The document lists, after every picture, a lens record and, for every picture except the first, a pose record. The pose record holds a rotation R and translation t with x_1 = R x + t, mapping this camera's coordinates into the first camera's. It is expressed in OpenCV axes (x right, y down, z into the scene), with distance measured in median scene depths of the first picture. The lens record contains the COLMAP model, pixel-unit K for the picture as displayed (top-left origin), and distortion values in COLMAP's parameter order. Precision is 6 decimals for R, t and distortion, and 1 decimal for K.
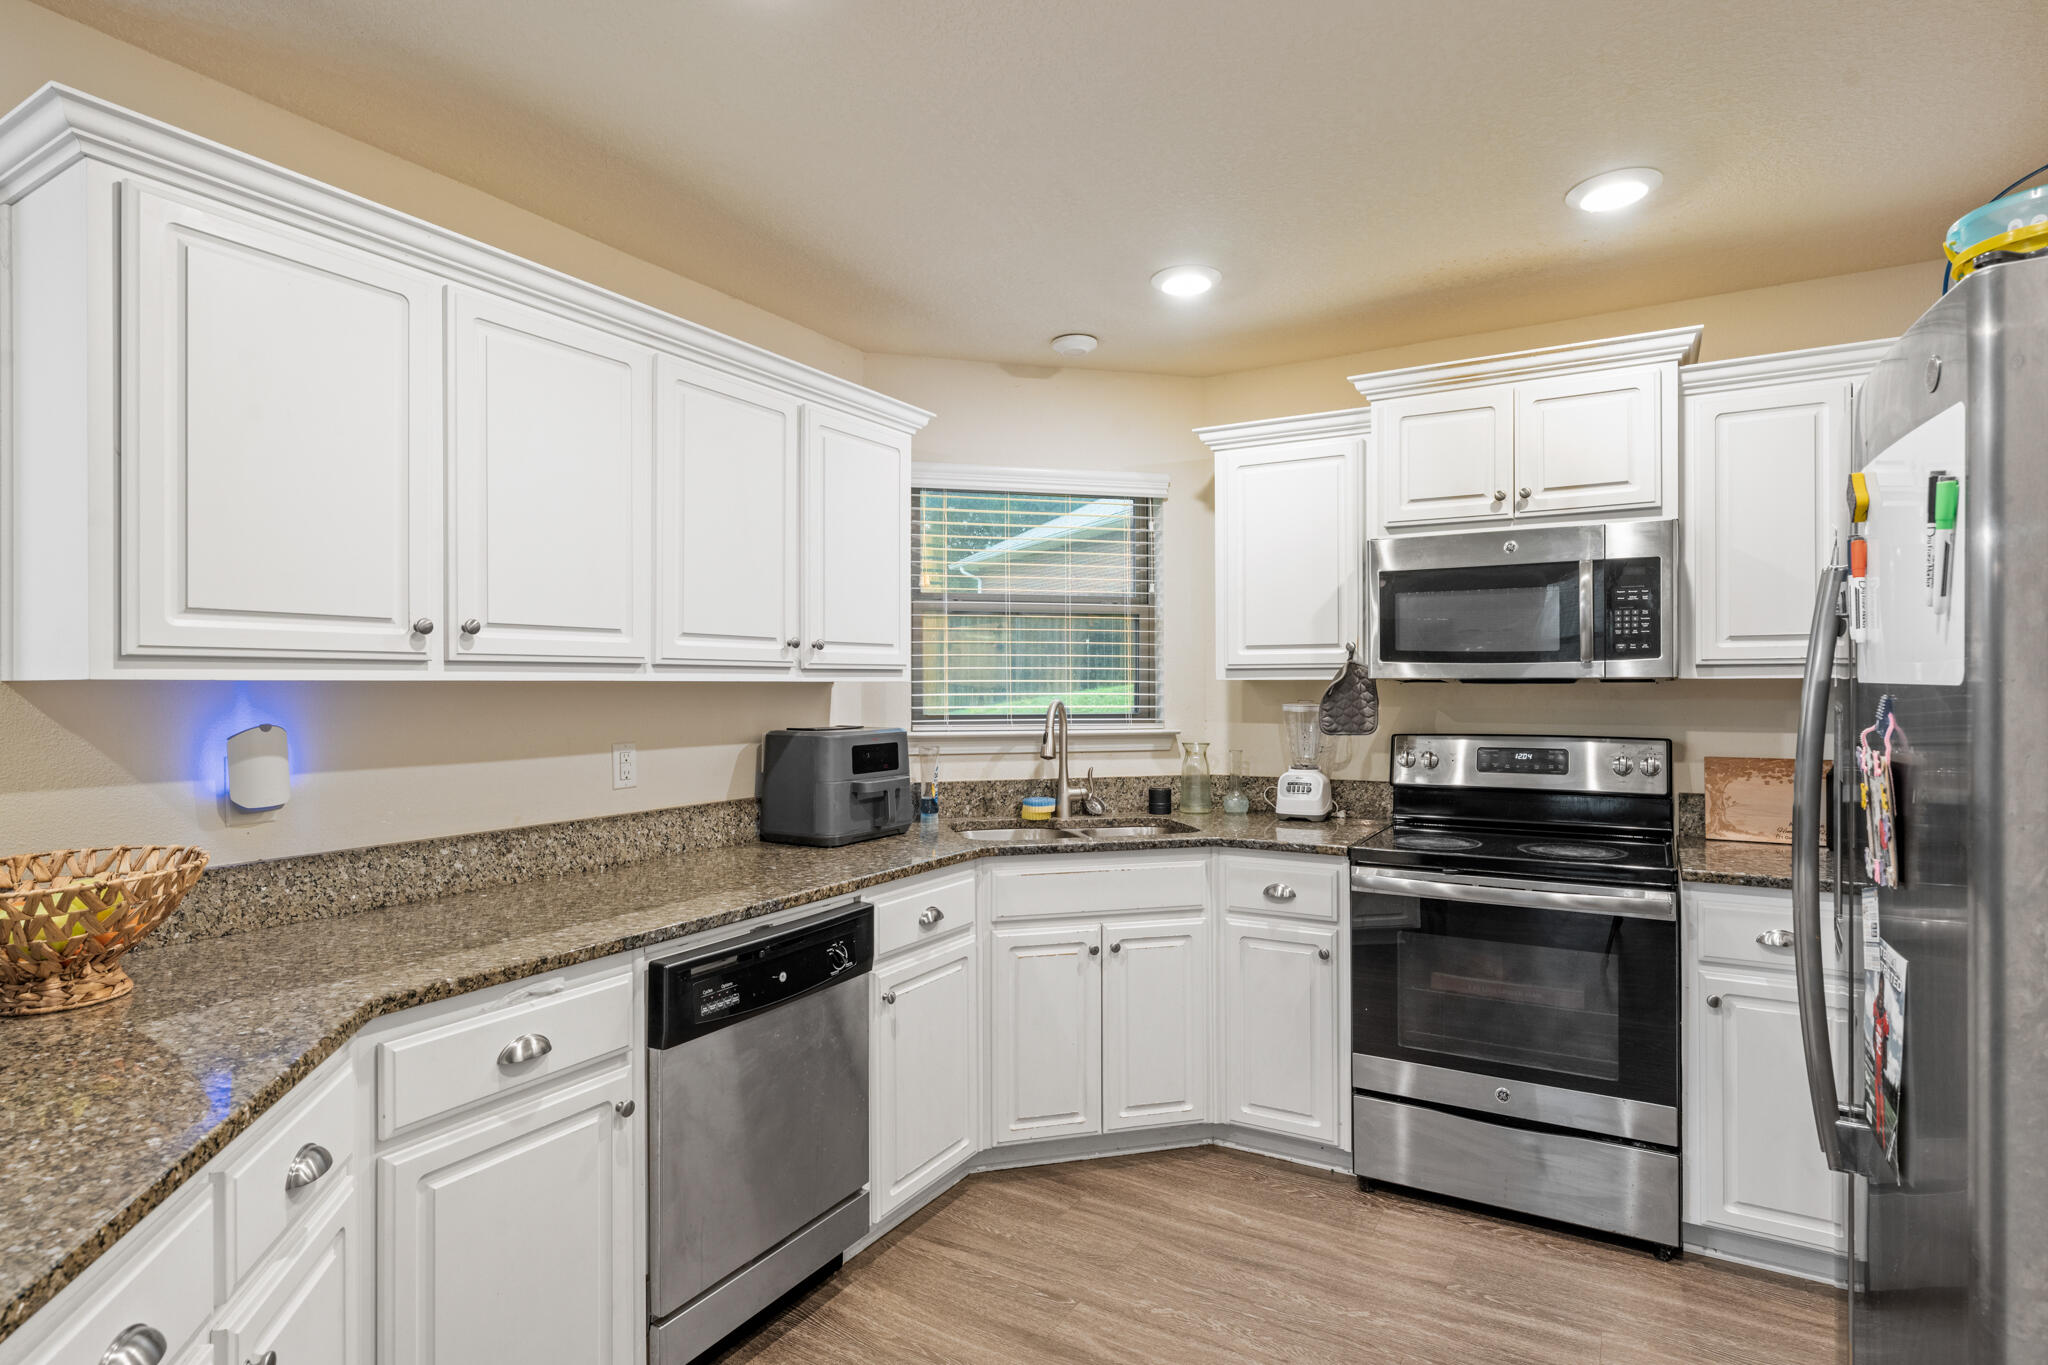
lens RADIAL K [[1051.5, 0, 1026.6], [0, 1051.5, 676.8], [0, 0, 1]] dist [0.001691, -0.001831]
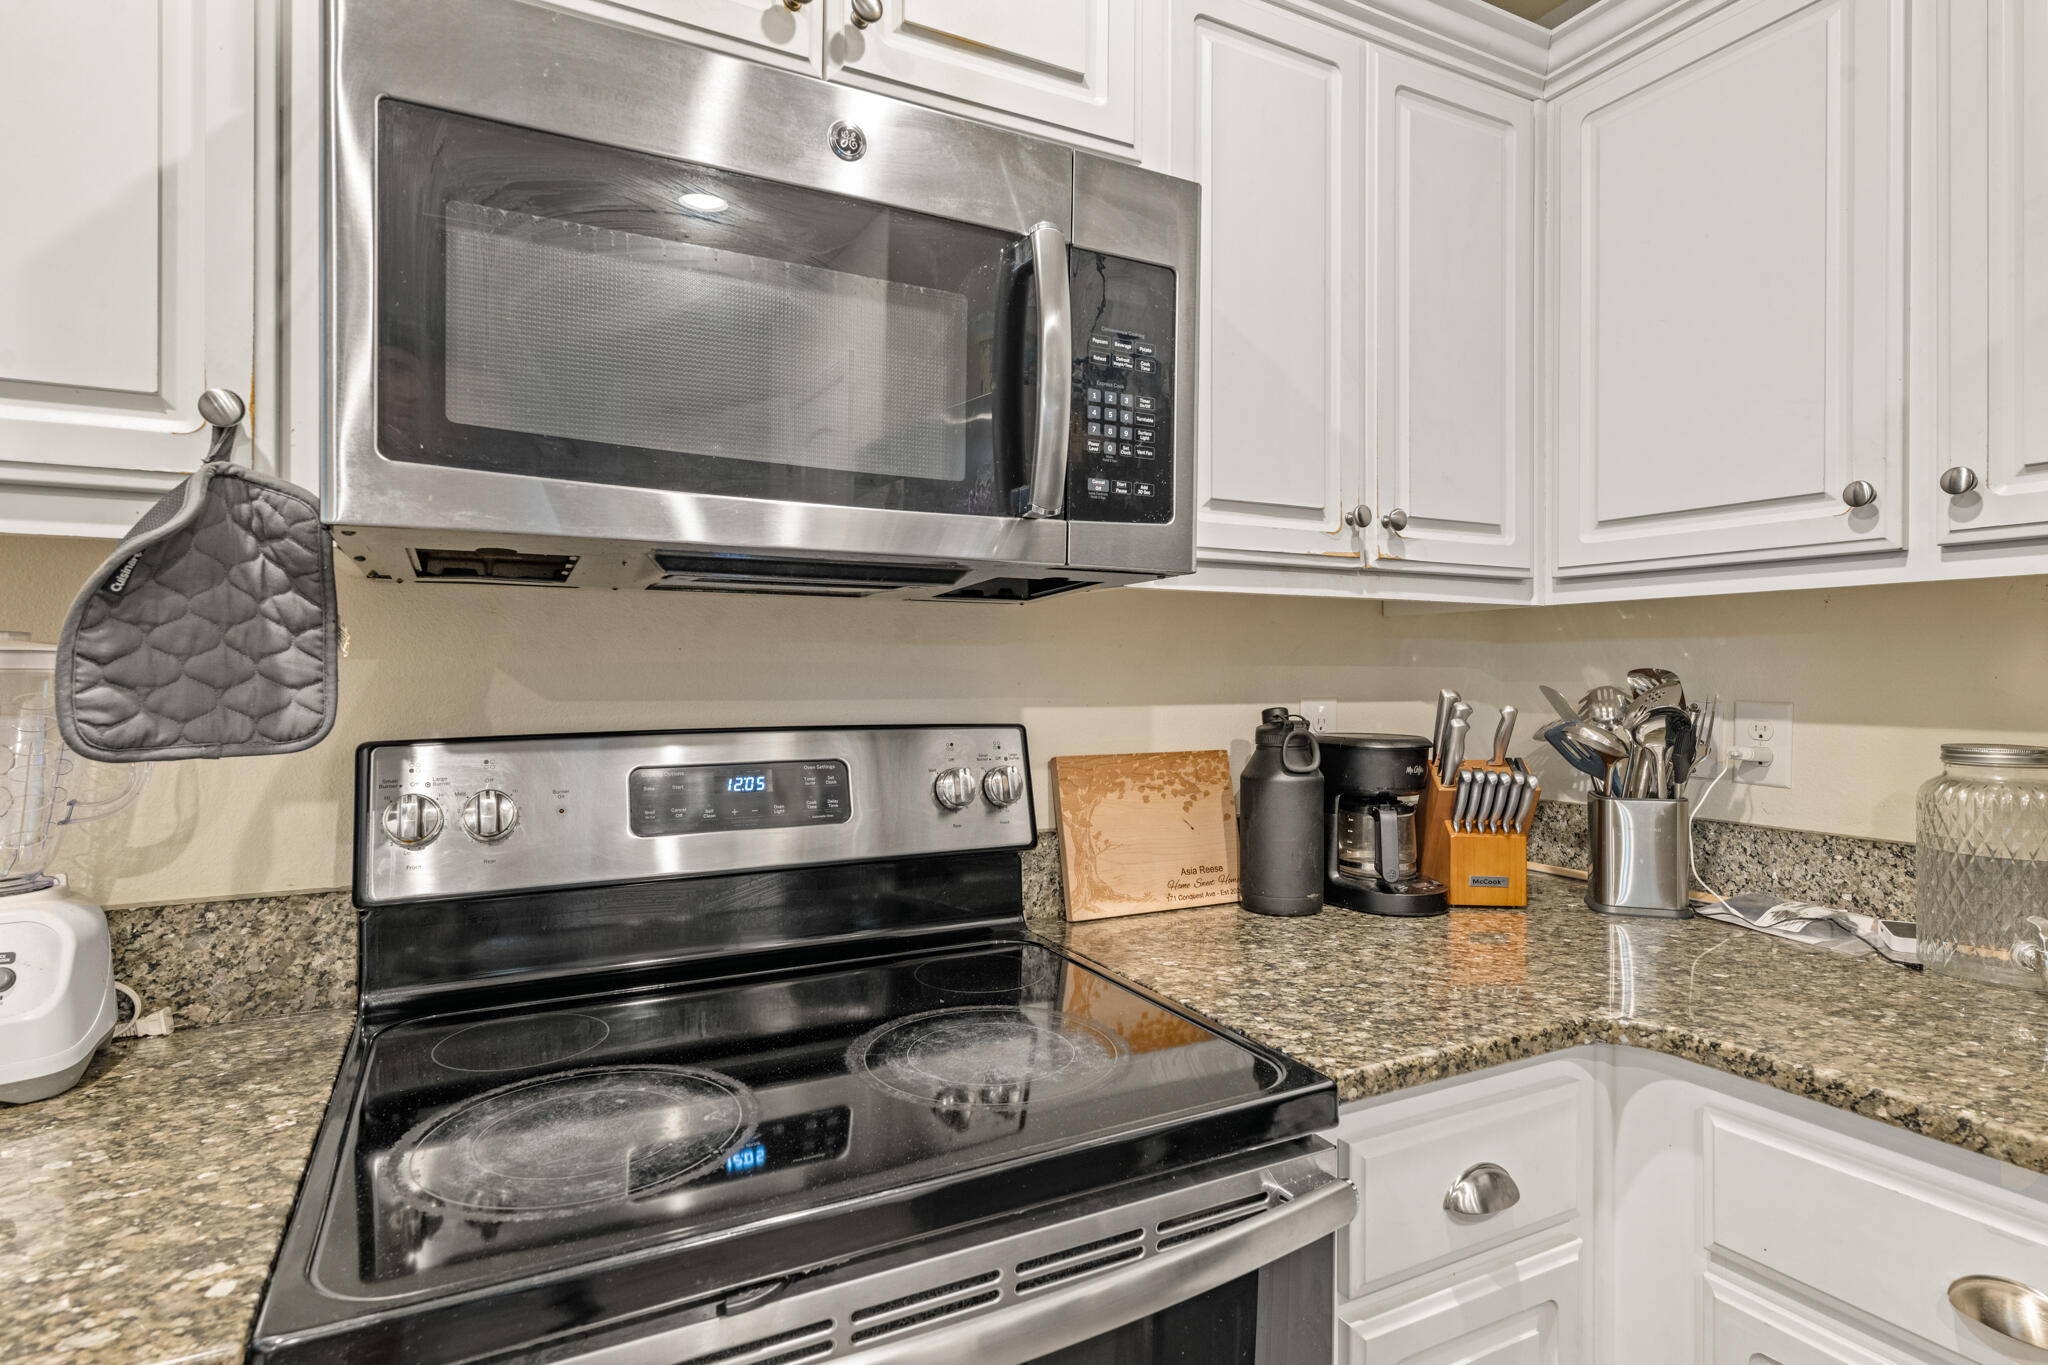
lens RADIAL K [[1051.5, 0, 1026.6], [0, 1051.5, 676.8], [0, 0, 1]] dist [0.001691, -0.001831]
pose [[0.529196, -0.000051, 0.848500, 0.210241], [-0.010073, 0.999929, 0.006342, 0.034724], [-0.848440, -0.011903, 0.529158, 0.751489]]
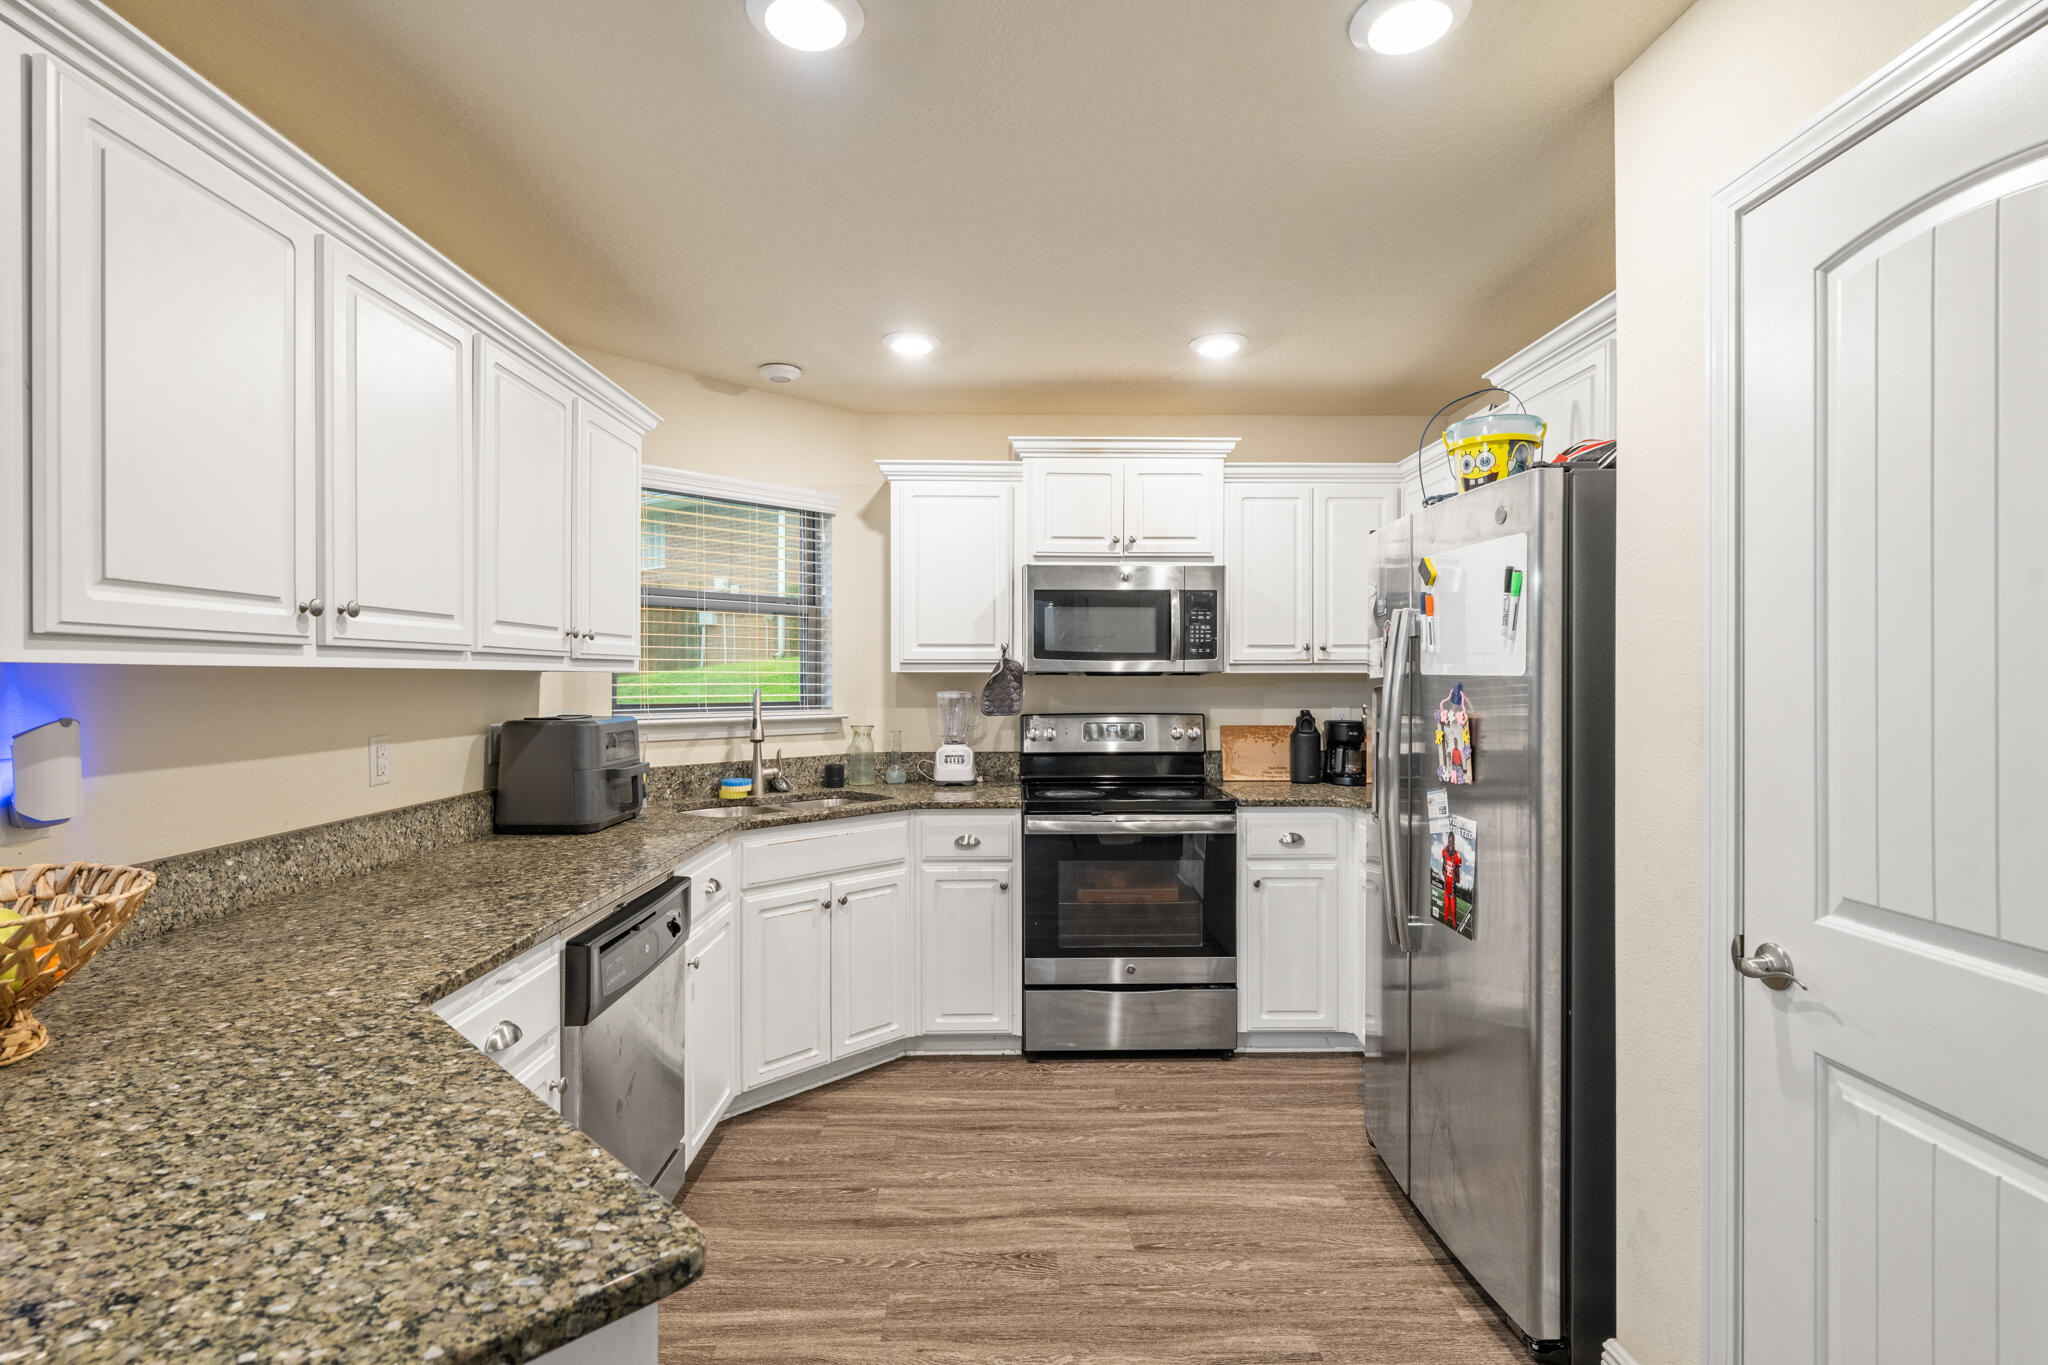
lens RADIAL K [[971.2, 0, 1030.1], [0, 971.2, 673.4], [0, 0, 1]] dist [0.000970, -0.000460]
pose [[0.853053, 0.005072, 0.521800, -0.302610], [-0.006627, 0.999977, 0.001115, 0.002741], [-0.521783, -0.004409, 0.853067, -0.027795]]
